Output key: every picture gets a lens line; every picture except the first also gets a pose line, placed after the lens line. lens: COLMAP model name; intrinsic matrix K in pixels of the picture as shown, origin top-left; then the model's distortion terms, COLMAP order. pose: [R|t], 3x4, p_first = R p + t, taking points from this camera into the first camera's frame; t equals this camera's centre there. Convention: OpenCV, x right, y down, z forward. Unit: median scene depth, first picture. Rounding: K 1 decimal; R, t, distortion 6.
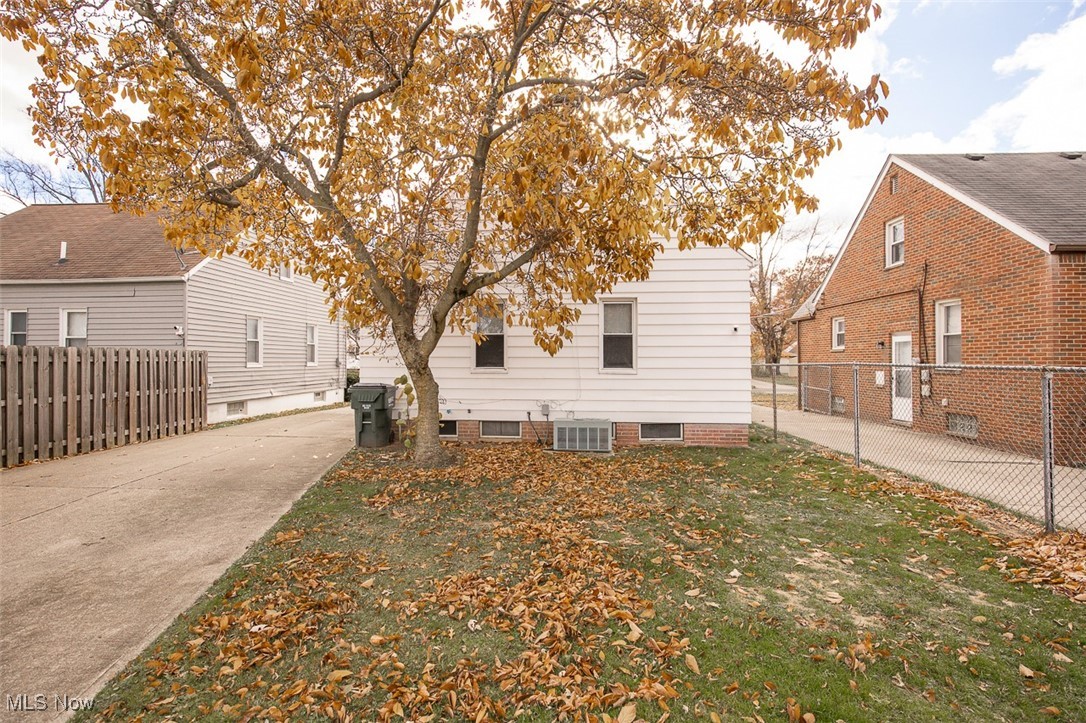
lens RADIAL K [[506.7, 0, 544.2], [0, 506.7, 356.1], [0, 0, 1]] dist [-0.012686, 0.000932]
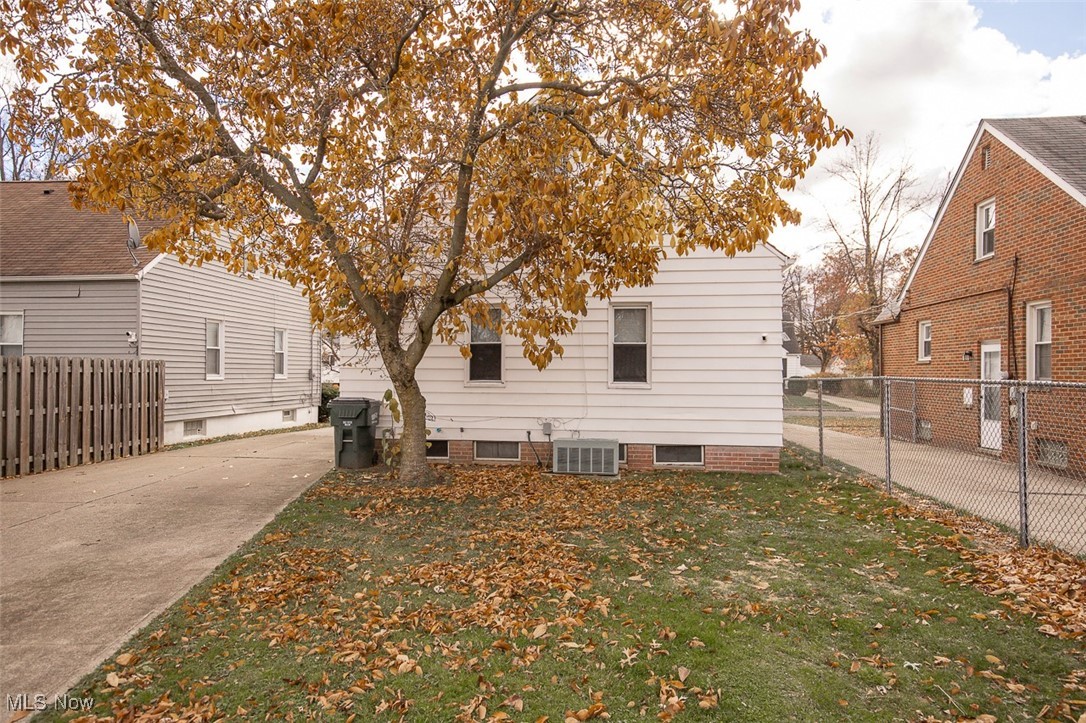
lens RADIAL K [[674.1, 0, 546.3], [0, 674.1, 358.6], [0, 0, 1]] dist [0.025774, -0.000488]
pose [[0.998928, 0.002996, -0.046188, 0.061512], [-0.003595, 0.999911, -0.012885, -0.001302], [0.046145, 0.013037, 0.998850, -0.198855]]
